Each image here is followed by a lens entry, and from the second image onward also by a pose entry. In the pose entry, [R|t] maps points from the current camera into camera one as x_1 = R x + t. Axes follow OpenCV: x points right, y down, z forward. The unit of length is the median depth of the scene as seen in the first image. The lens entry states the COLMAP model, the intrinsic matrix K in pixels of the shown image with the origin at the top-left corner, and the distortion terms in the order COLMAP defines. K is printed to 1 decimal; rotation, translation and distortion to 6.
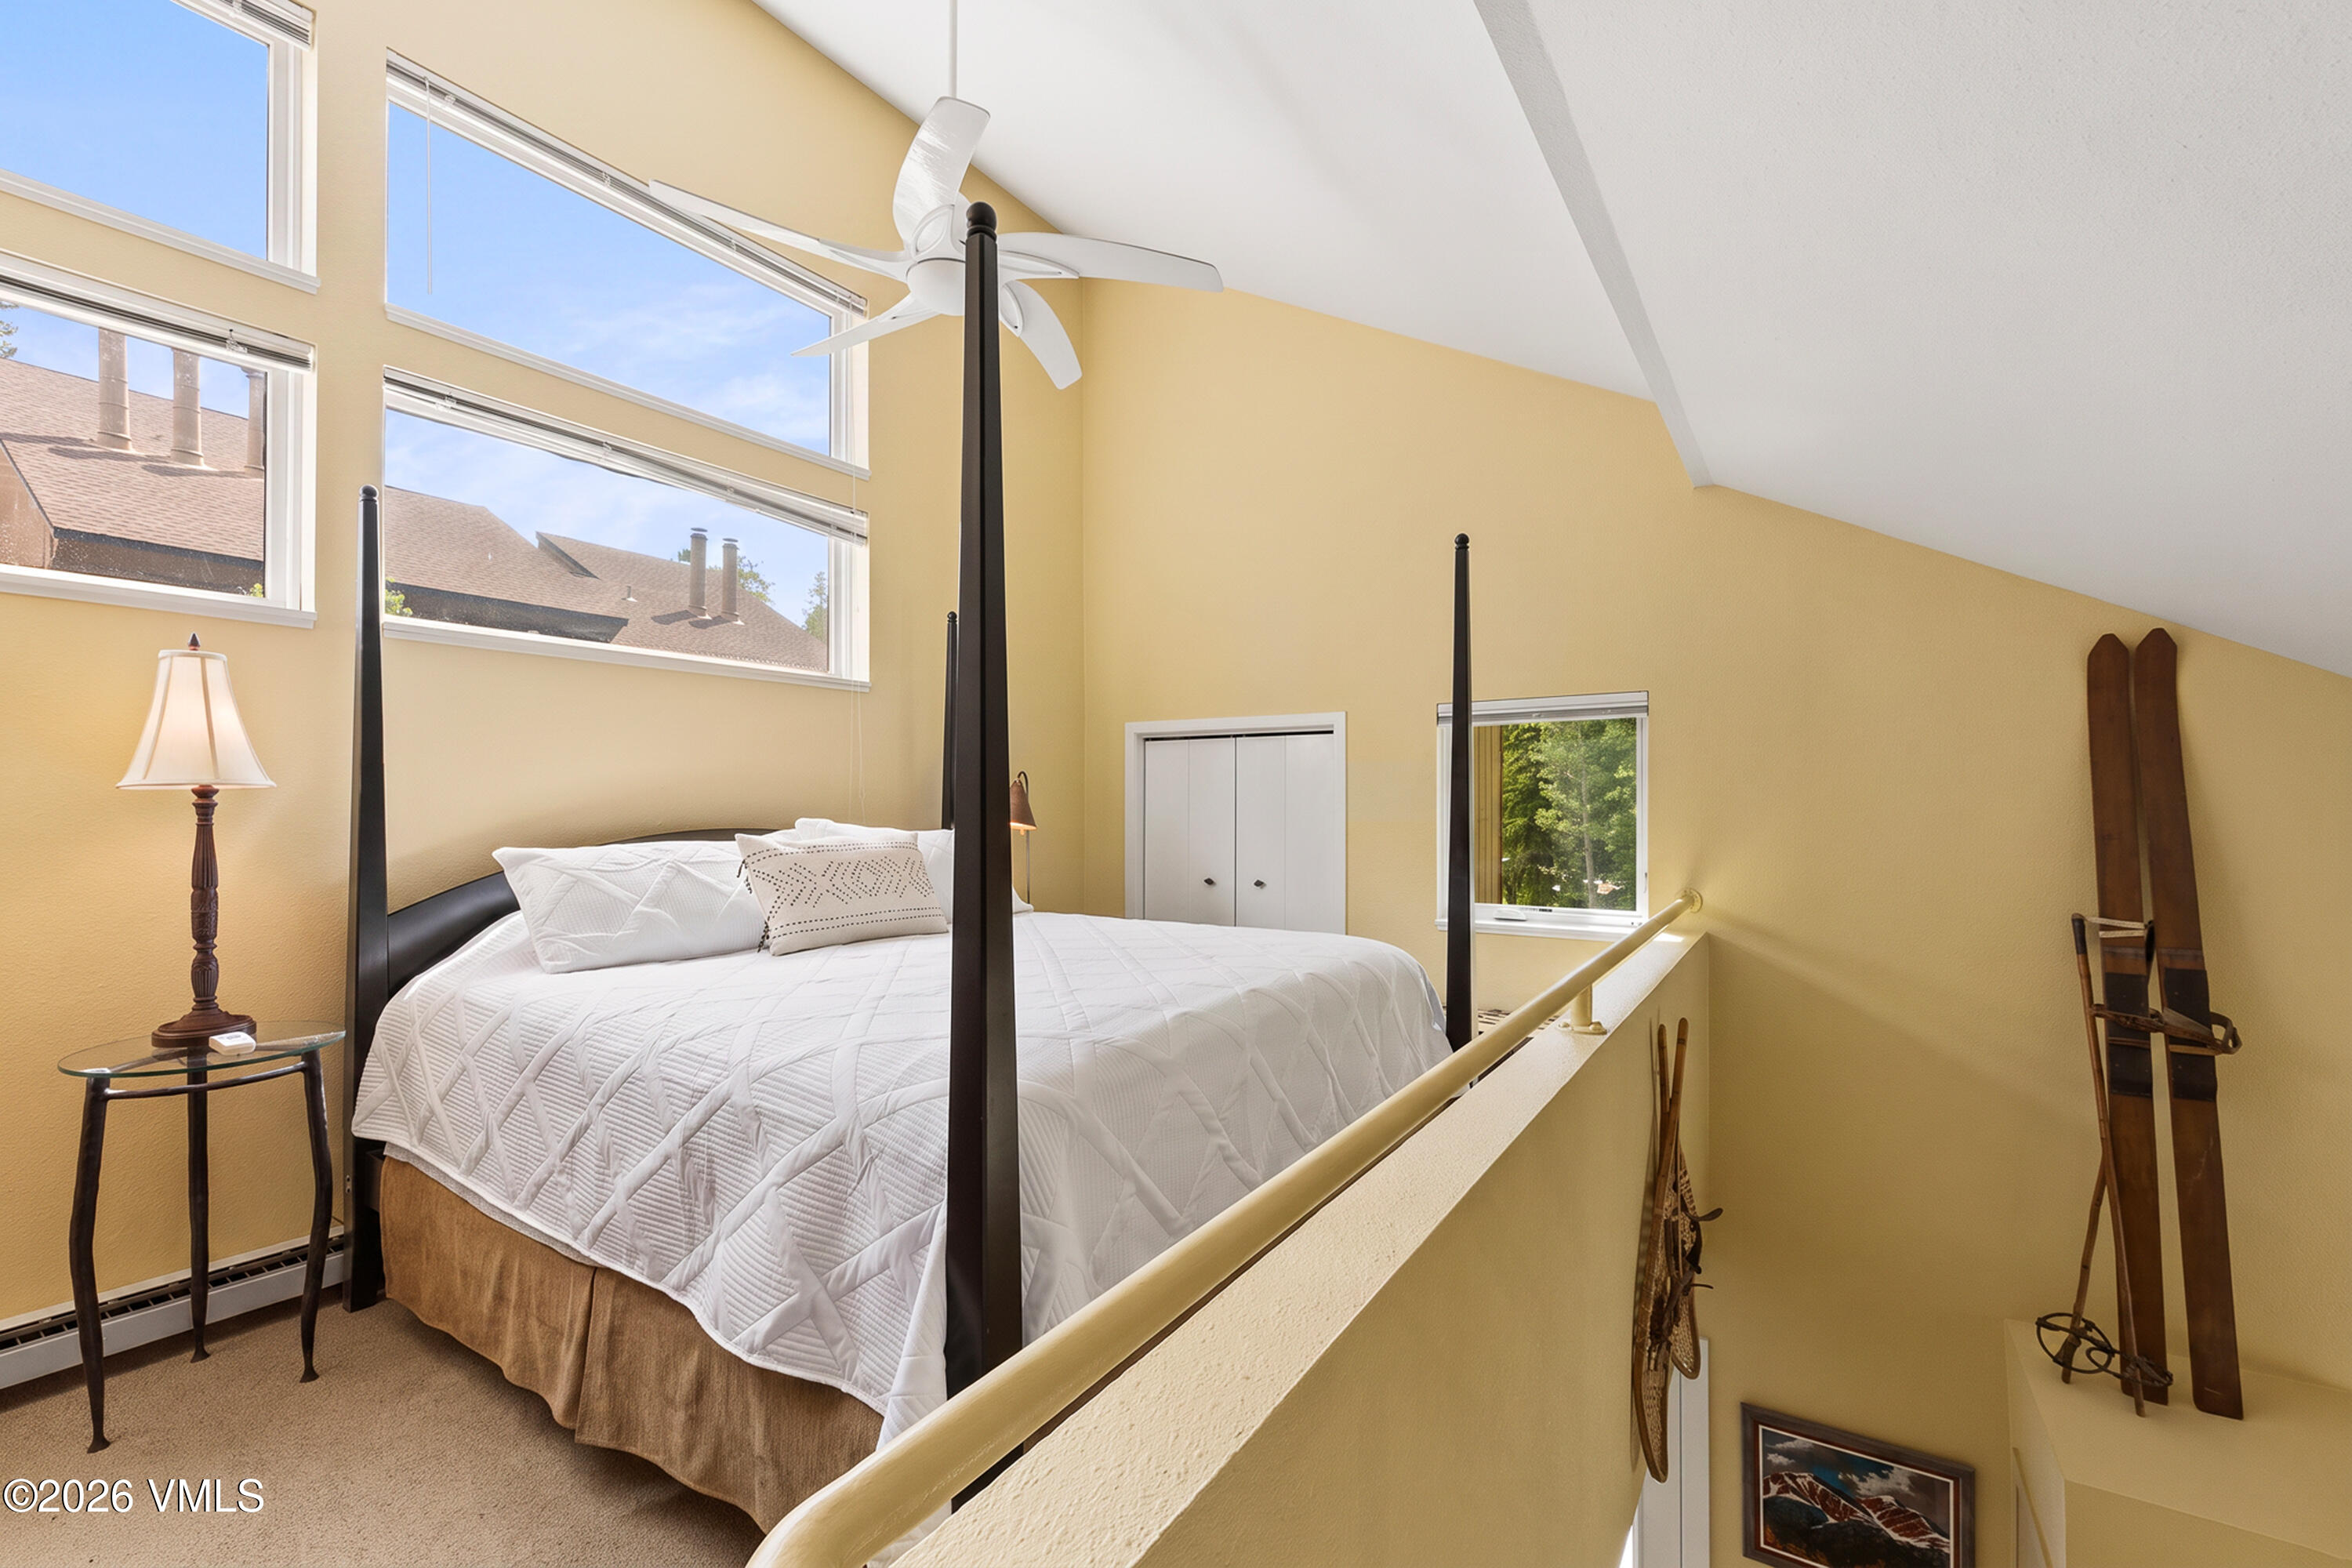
lens RADIAL K [[1033.2, 0, 1170.7], [0, 1033.2, 832.2], [0, 0, 1]] dist [0.014644, -0.007084]
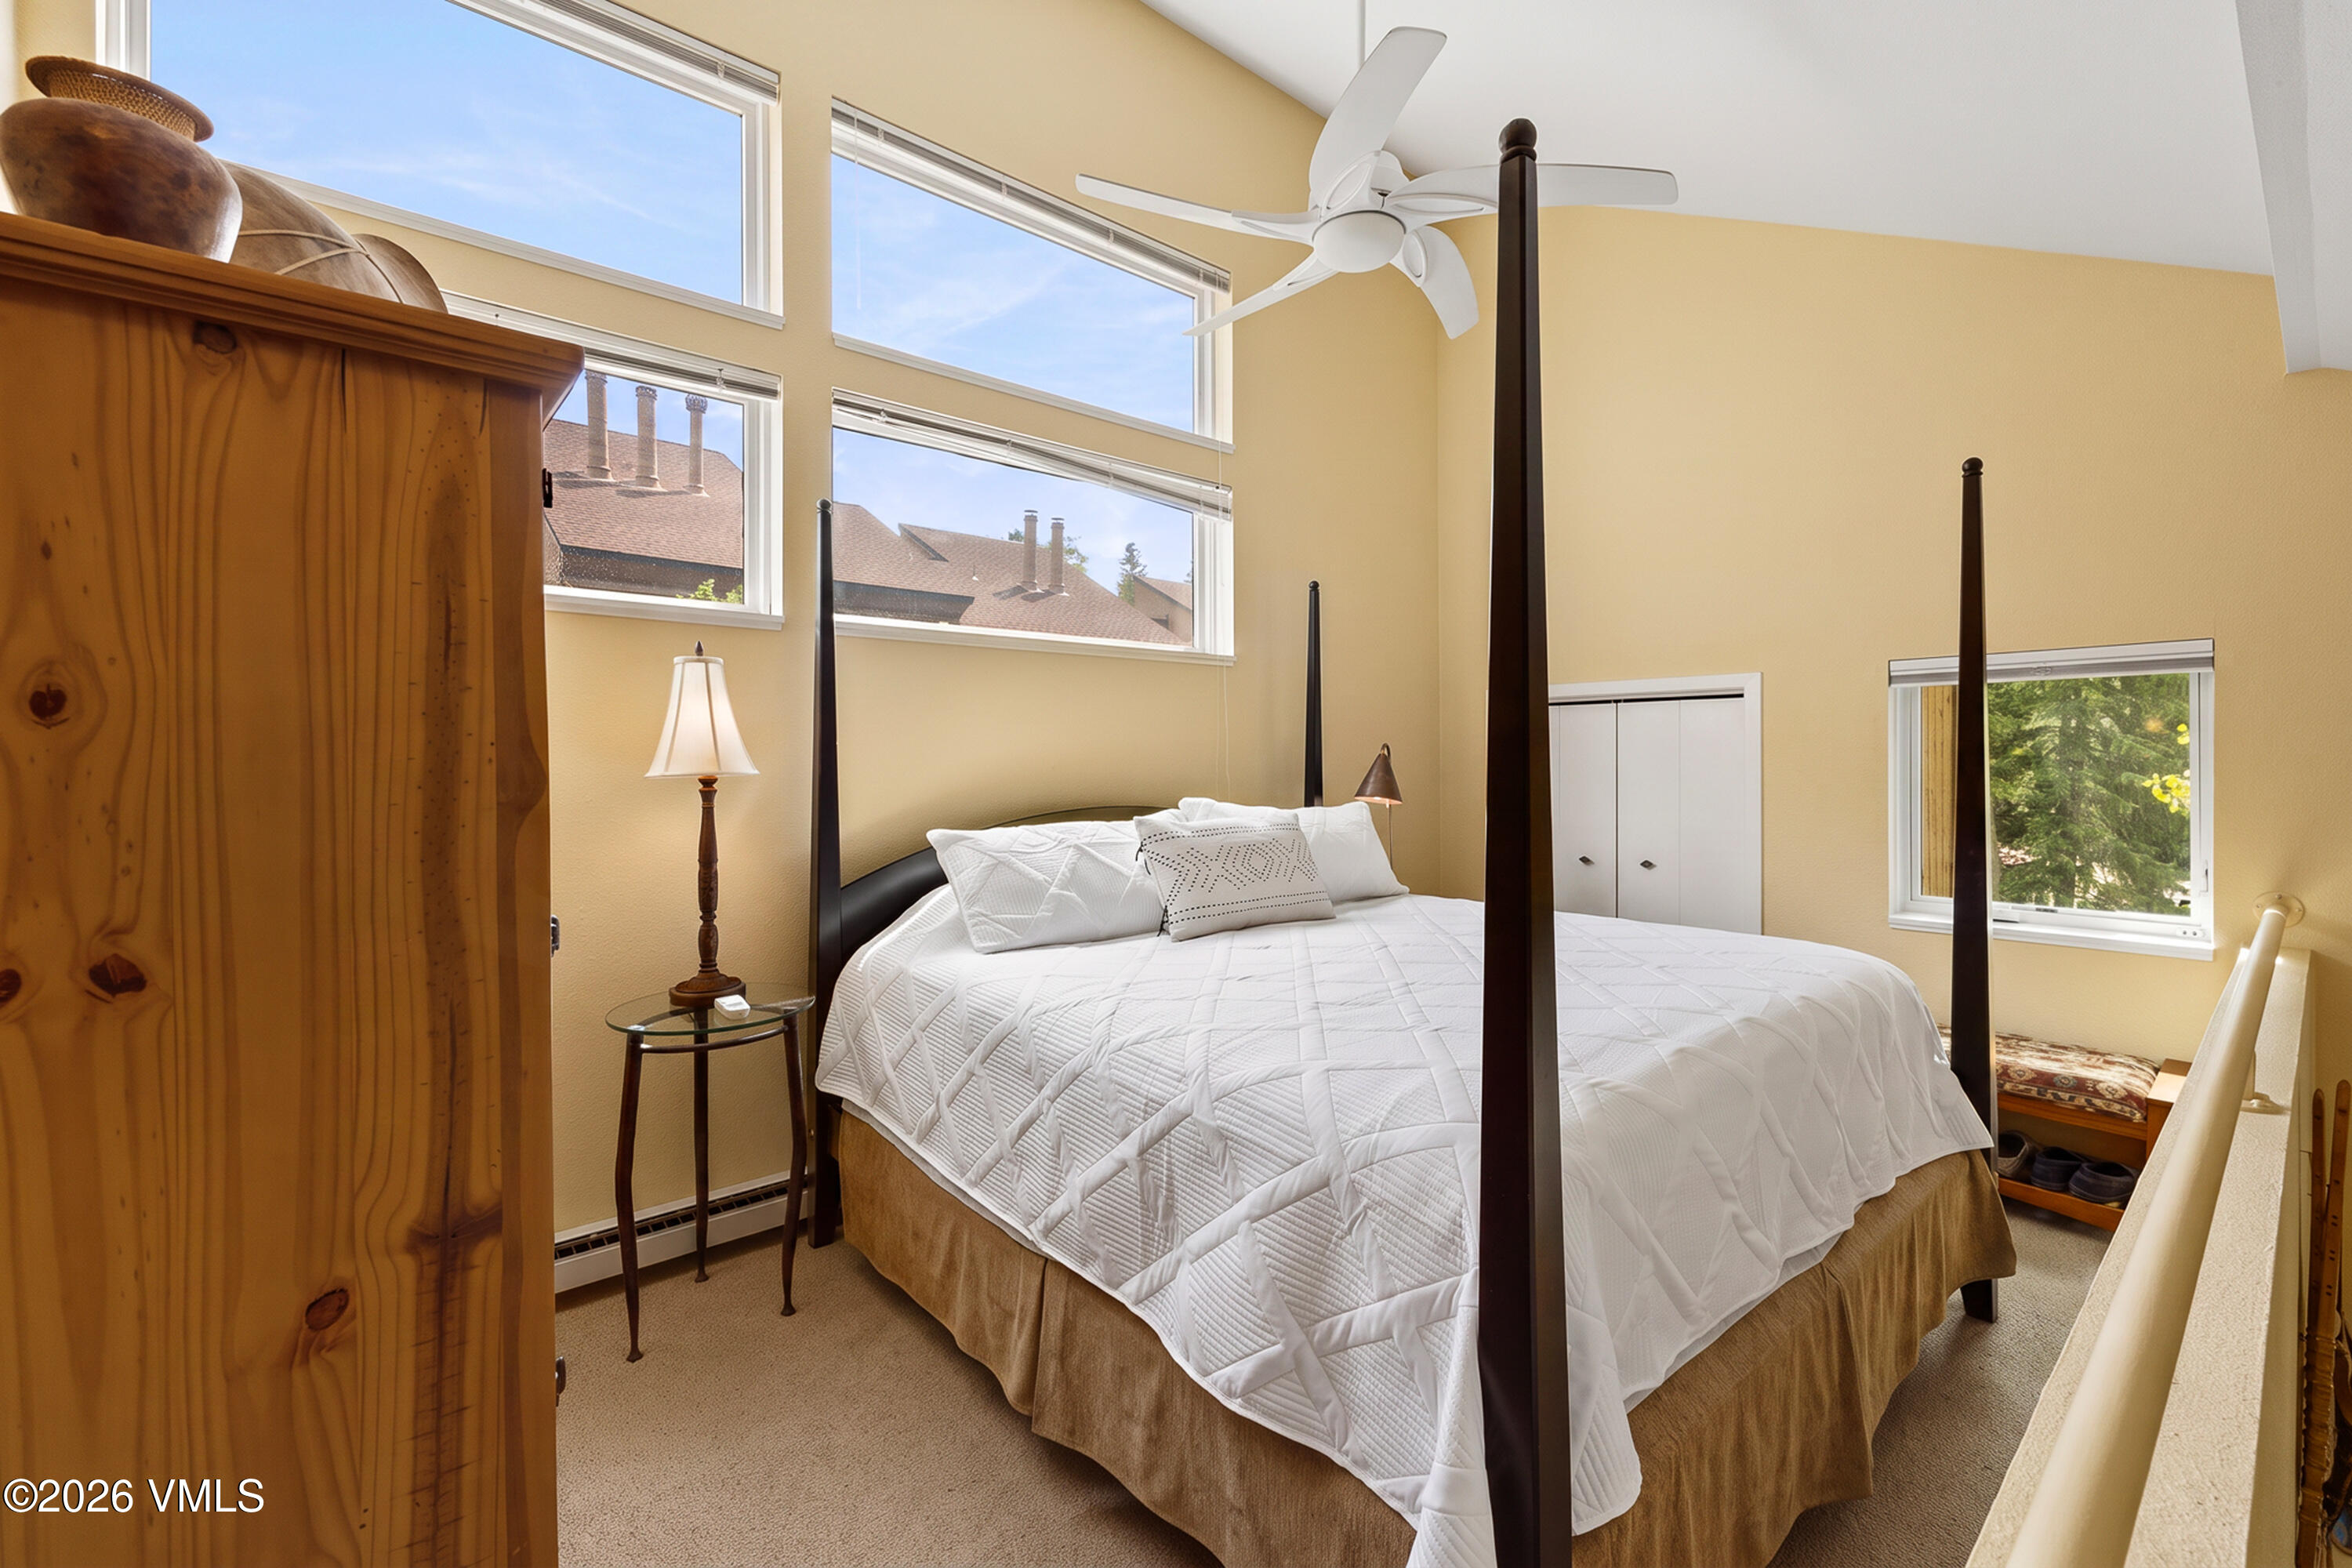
lens RADIAL K [[1018.0, 0, 1183.7], [0, 1018.0, 796.1], [0, 0, 1]] dist [0.017387, -0.010583]
pose [[0.963586, 0.005495, -0.267343, -0.128372], [-0.002904, 0.999945, 0.010085, -0.034326], [0.267384, -0.008941, 0.963549, 0.063591]]
